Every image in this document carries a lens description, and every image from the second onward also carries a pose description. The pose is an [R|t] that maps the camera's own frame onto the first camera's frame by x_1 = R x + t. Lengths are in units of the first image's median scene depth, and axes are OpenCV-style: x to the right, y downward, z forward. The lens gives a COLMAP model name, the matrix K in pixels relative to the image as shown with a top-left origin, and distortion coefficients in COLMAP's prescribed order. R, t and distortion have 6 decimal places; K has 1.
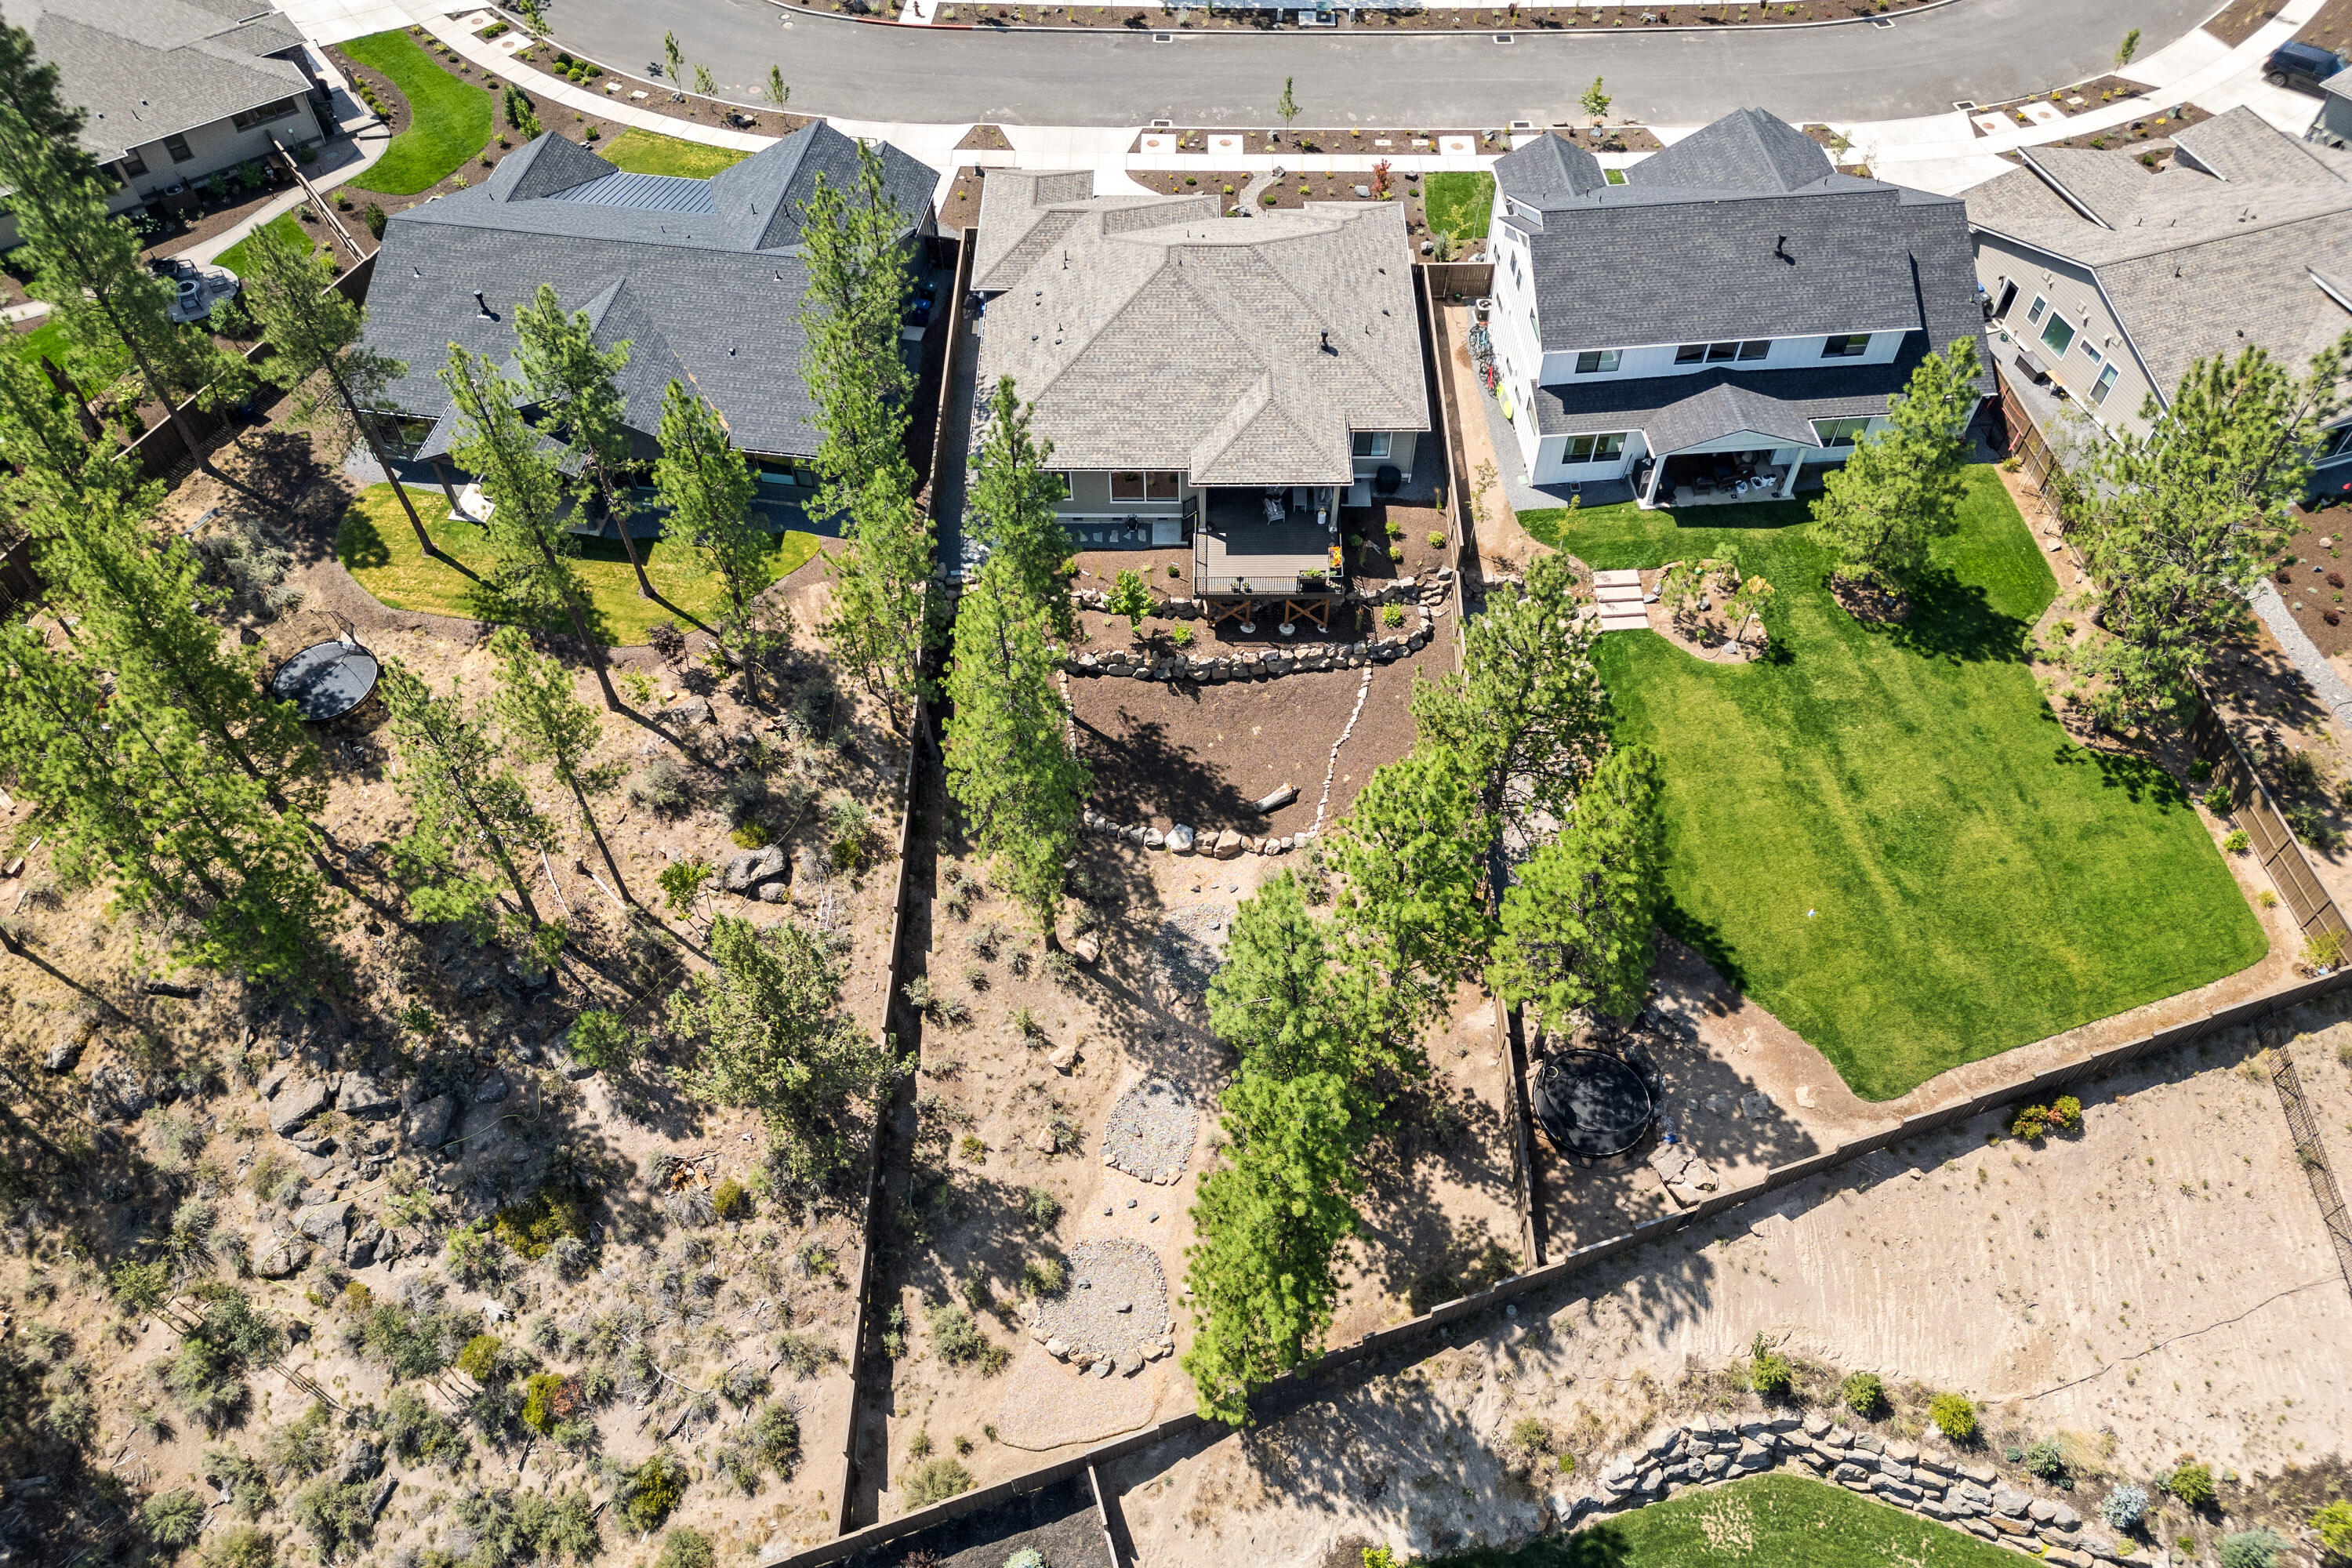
lens RADIAL K [[1682.0, 0, 1176.0], [0, 1682.0, 784.0], [0, 0, 1]] dist [0.086504, -0.104584]
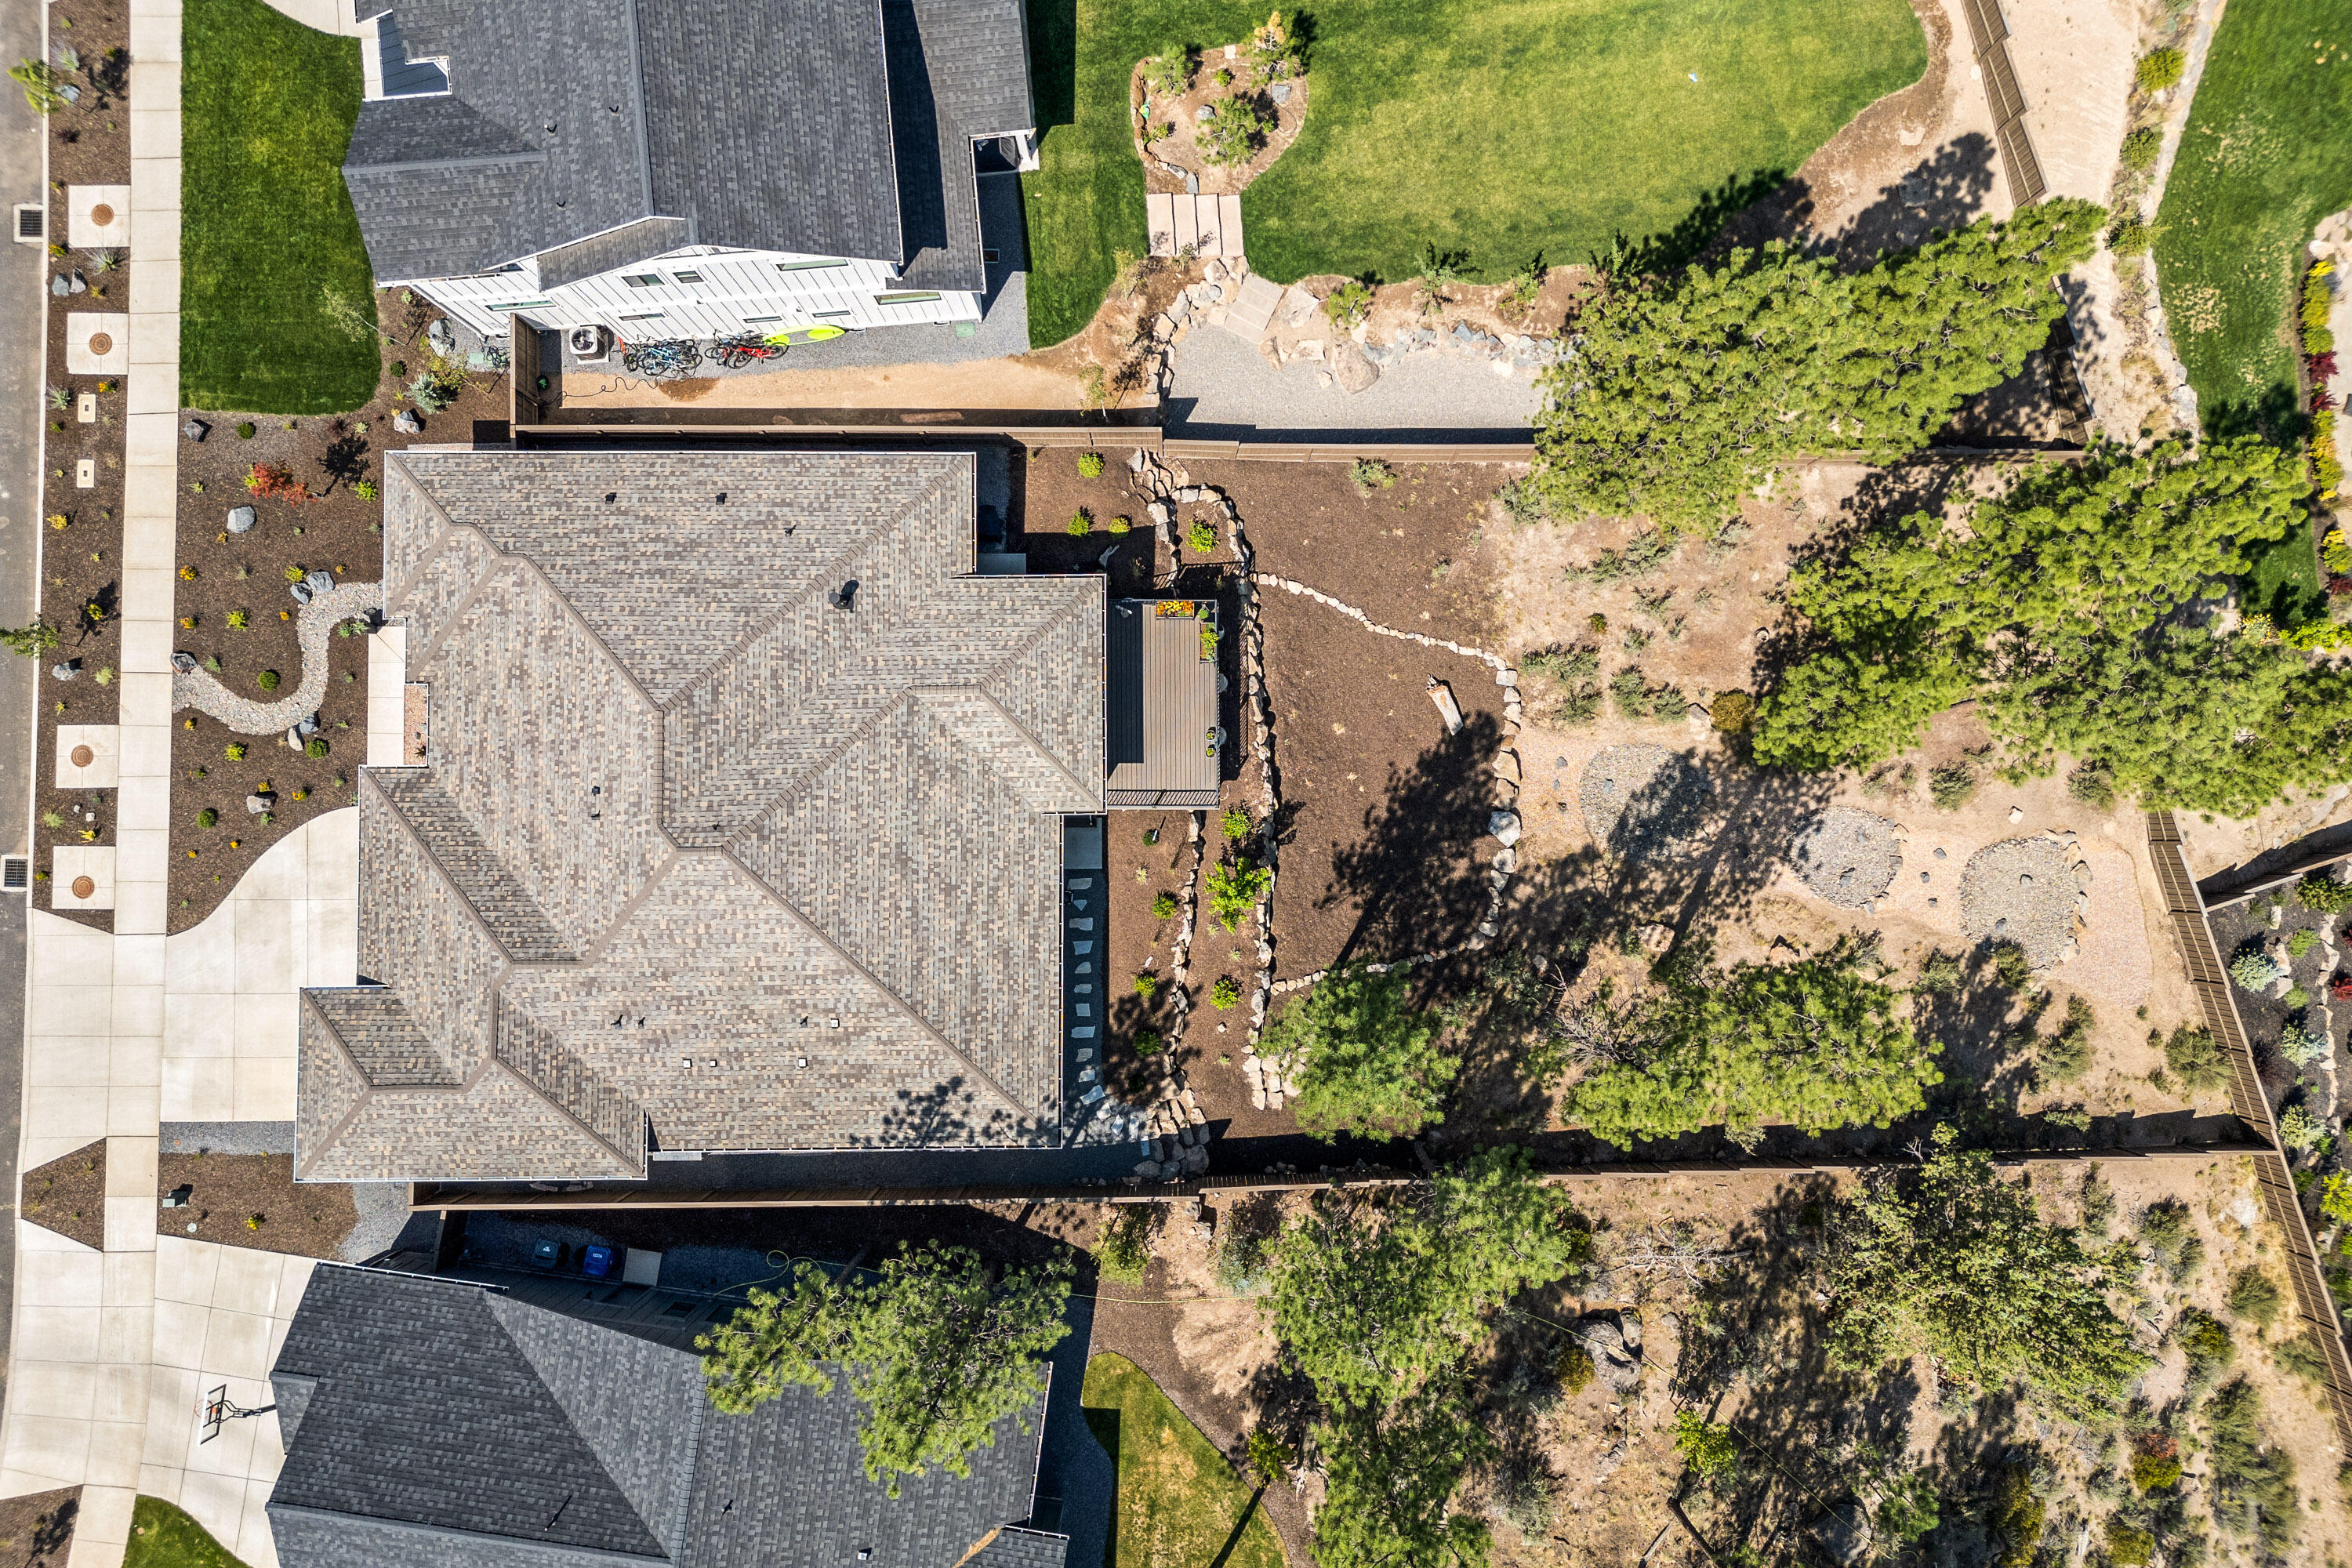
lens RADIAL K [[1682.0, 0, 1176.0], [0, 1682.0, 784.0], [0, 0, 1]] dist [0.086504, -0.104584]
pose [[-0.009799, -0.999159, 0.039818, -0.007769], [0.790857, 0.016624, 0.611775, -0.609819], [-0.611922, 0.037485, 0.790029, 0.477793]]
